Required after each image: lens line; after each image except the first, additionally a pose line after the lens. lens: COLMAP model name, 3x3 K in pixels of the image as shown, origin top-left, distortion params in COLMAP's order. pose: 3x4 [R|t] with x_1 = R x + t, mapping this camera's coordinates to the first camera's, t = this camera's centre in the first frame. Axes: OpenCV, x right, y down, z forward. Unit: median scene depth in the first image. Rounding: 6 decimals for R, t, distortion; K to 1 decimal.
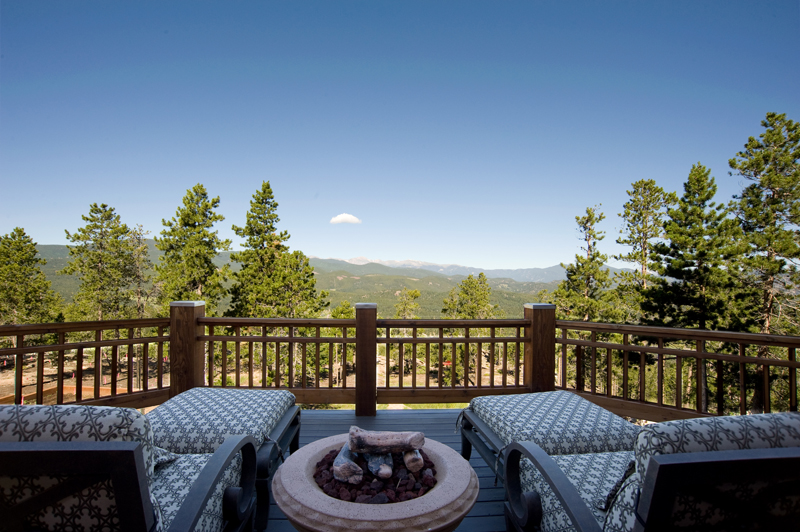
lens RADIAL K [[402.5, 0, 401.4], [0, 402.5, 267.3], [0, 0, 1]] dist [-0.021113, 0.003708]
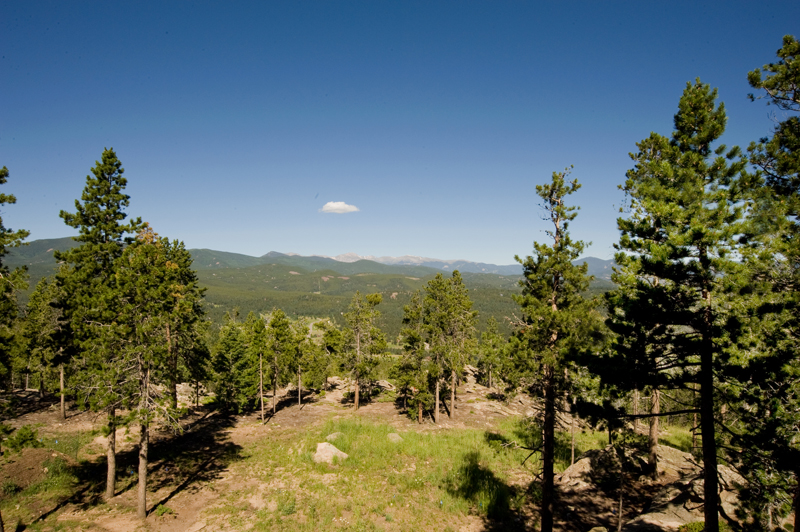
lens RADIAL K [[472.9, 0, 398.1], [0, 472.9, 267.3], [0, 0, 1]] dist [-0.031258, 0.002072]
pose [[0.999775, -0.018435, -0.010456, 0.213636], [0.018499, 0.999811, 0.006032, 0.000664], [0.010343, -0.006224, 0.999927, 0.214352]]
